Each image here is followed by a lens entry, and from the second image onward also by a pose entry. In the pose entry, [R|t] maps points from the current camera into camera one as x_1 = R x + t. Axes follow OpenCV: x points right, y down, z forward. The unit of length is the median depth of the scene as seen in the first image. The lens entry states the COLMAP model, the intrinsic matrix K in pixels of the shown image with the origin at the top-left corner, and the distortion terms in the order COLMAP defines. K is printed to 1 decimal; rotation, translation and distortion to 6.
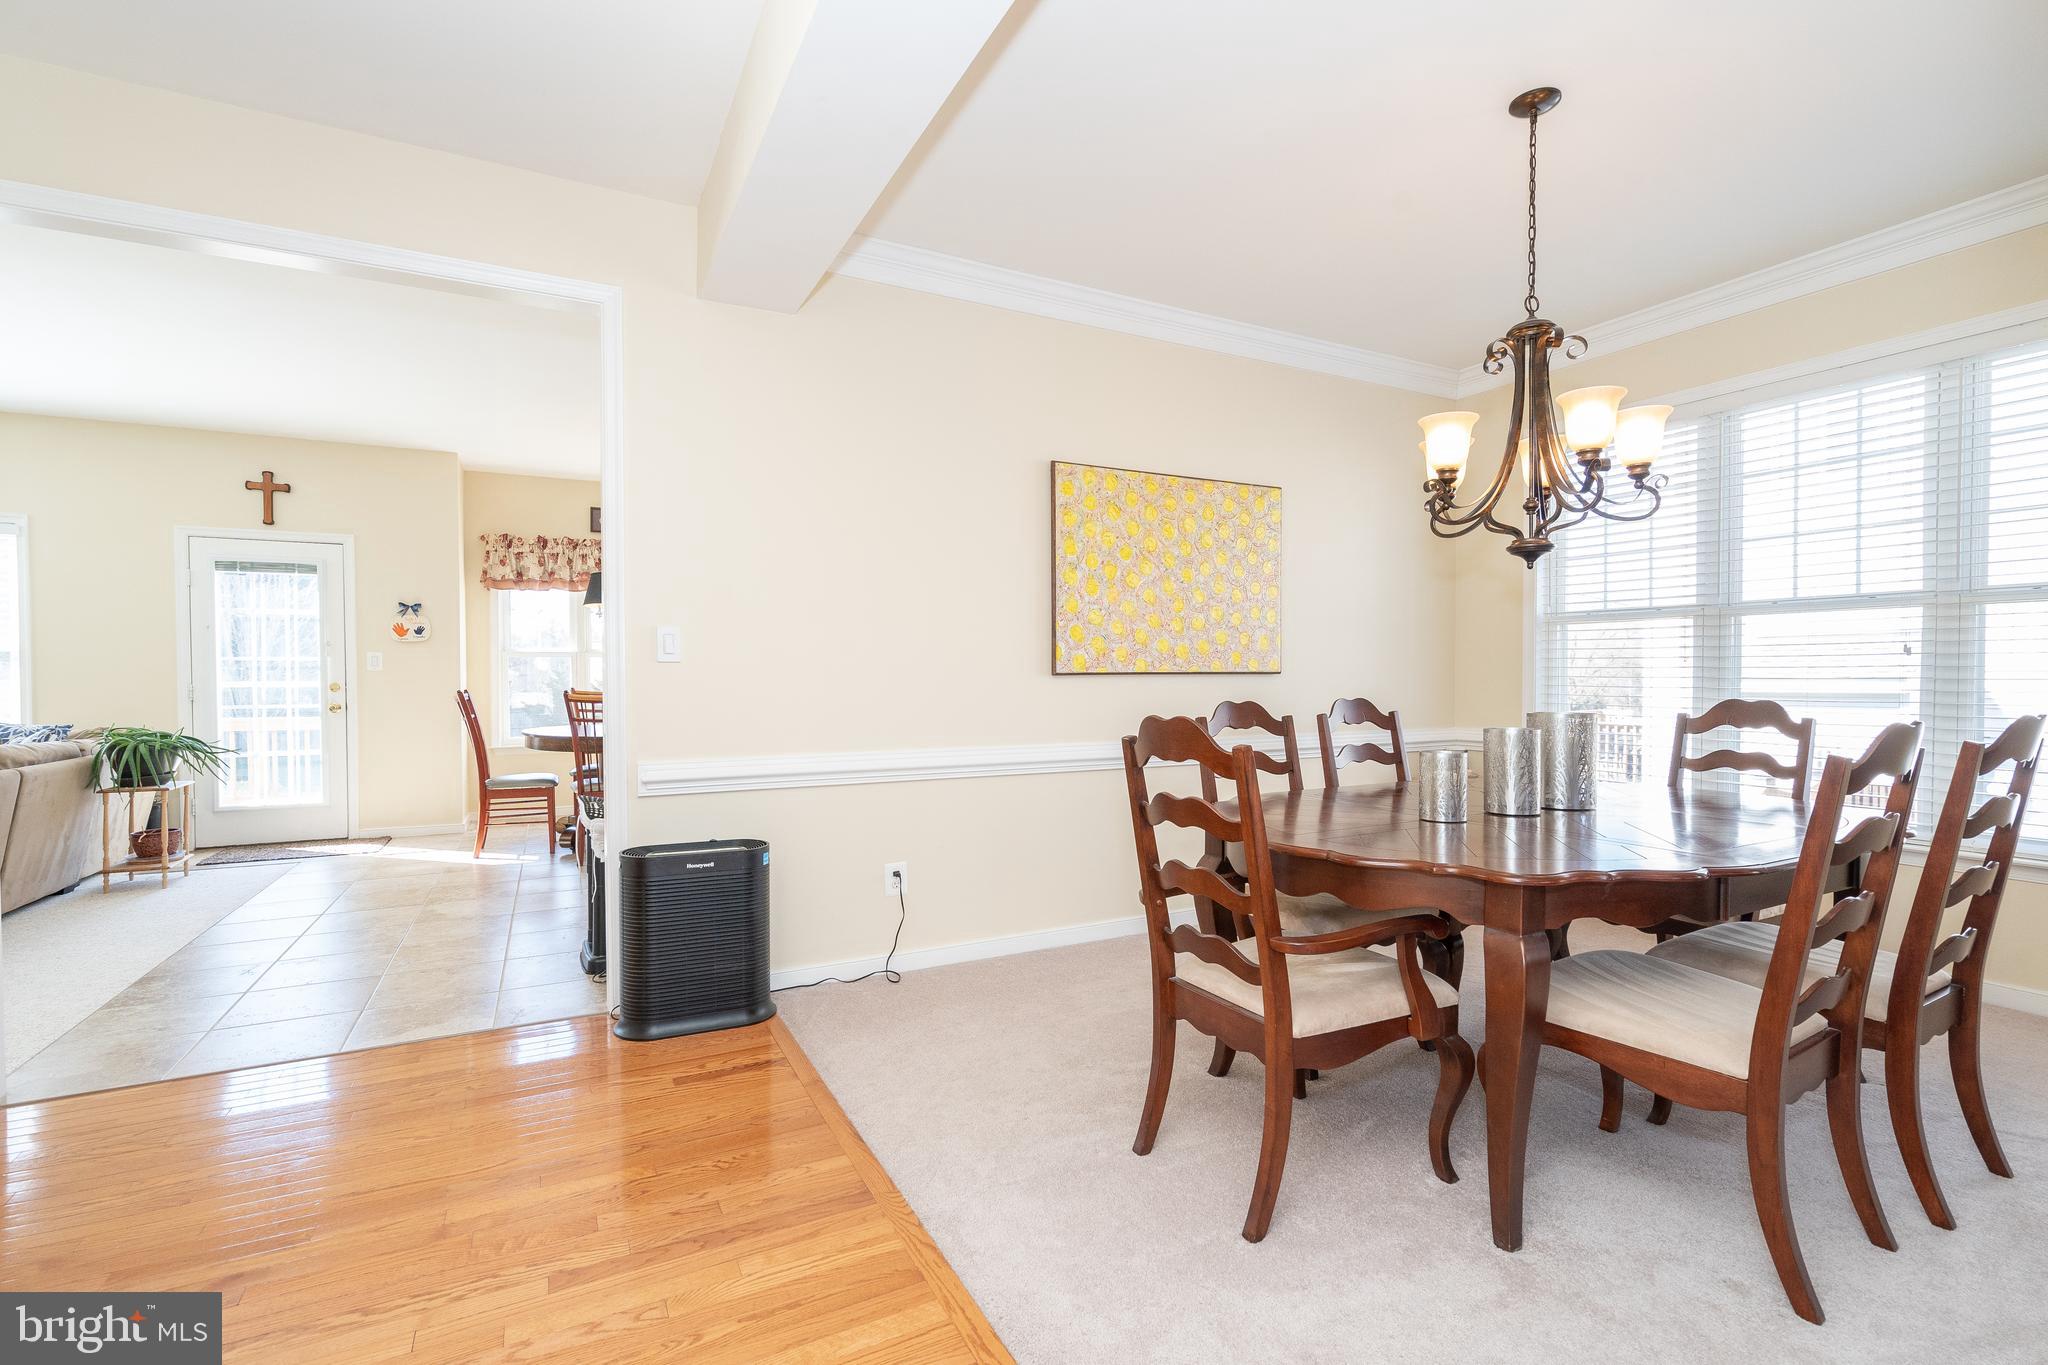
lens RADIAL K [[922.8, 0, 1022.8], [0, 922.8, 691.2], [0, 0, 1]] dist [-0.001738, 0.000573]
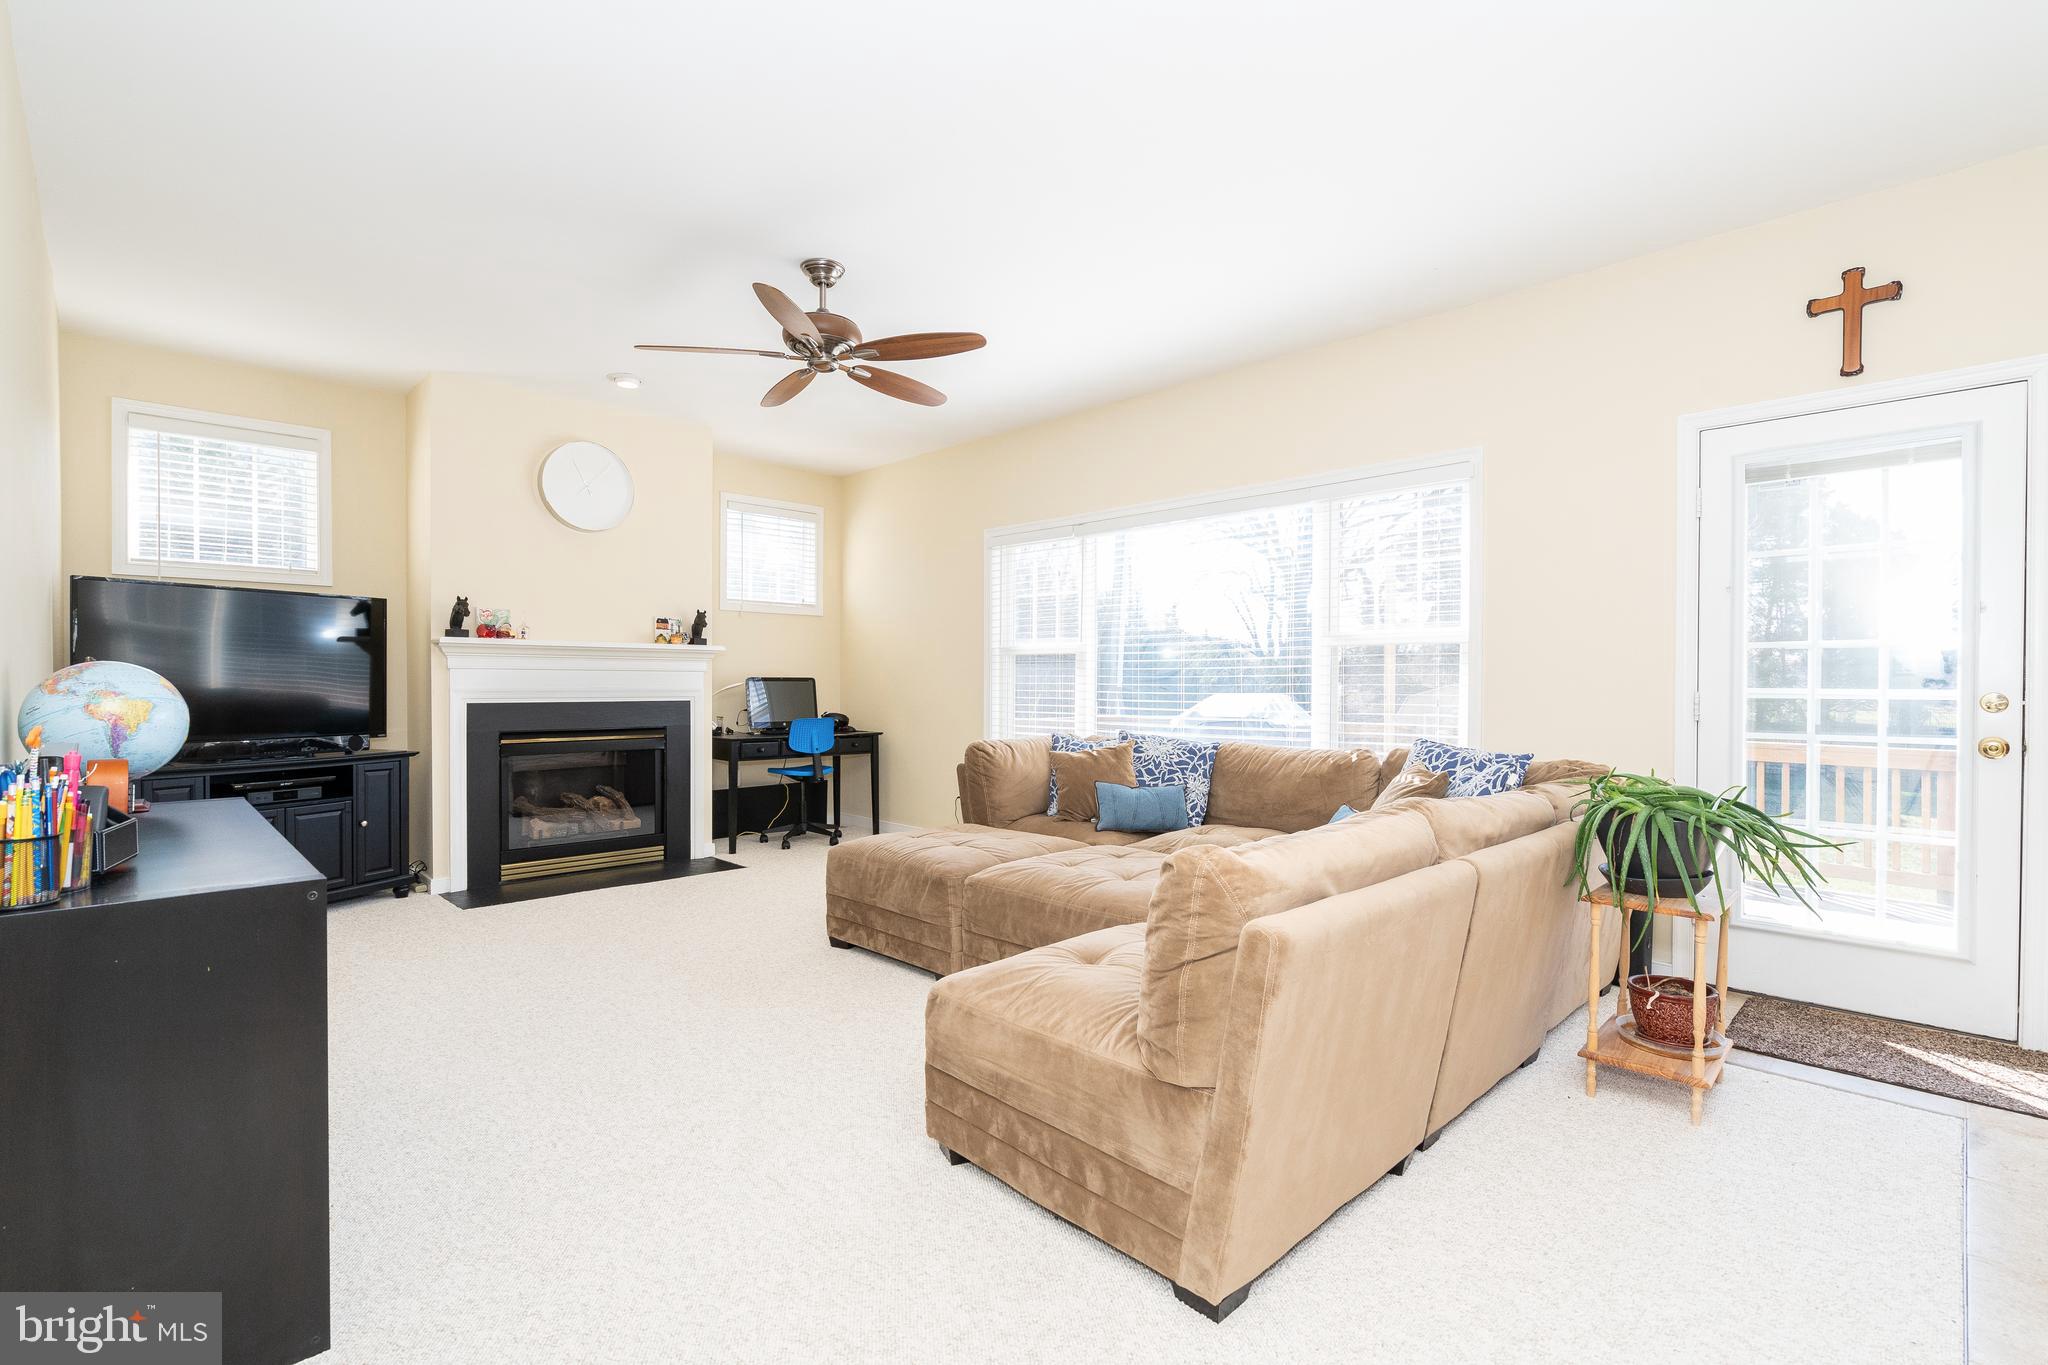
lens RADIAL K [[922.8, 0, 1022.8], [0, 922.8, 691.2], [0, 0, 1]] dist [-0.001738, 0.000573]
pose [[0.300223, 0.012976, -0.953781, -0.472515], [-0.020955, 0.999756, 0.007005, -0.003018], [0.953639, 0.017884, 0.300422, 0.422469]]
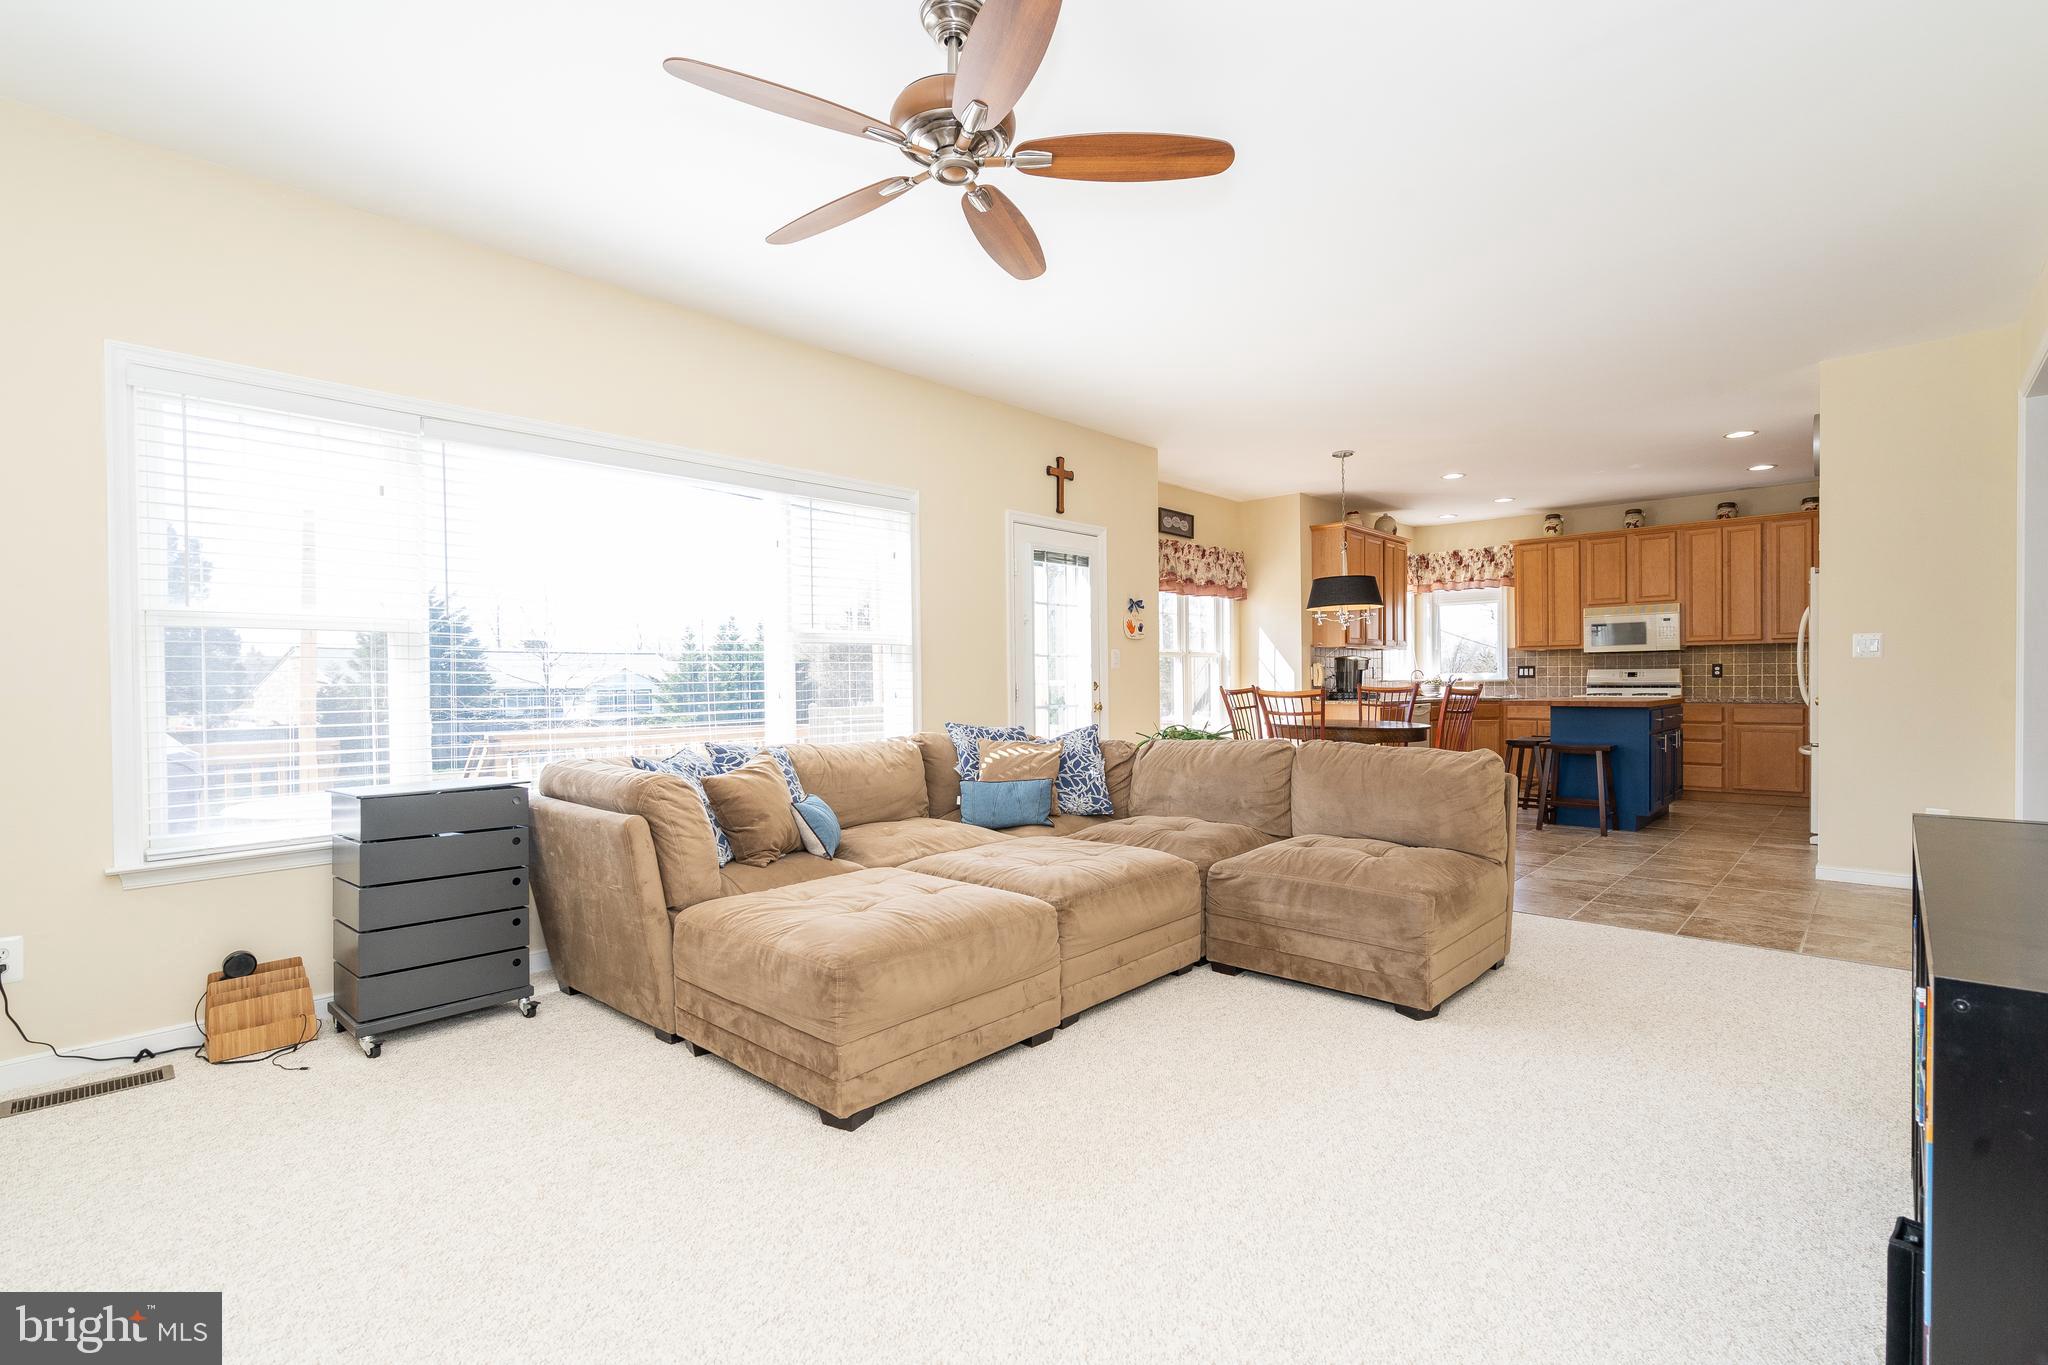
lens RADIAL K [[945.8, 0, 1024.0], [0, 945.8, 682.5], [0, 0, 1]] dist [-0.000191, 0.000219]
pose [[0.939798, -0.007049, 0.341658, -1.183021], [0.013509, 0.999772, -0.016531, 0.007646], [-0.341464, 0.020152, 0.939679, 0.106714]]
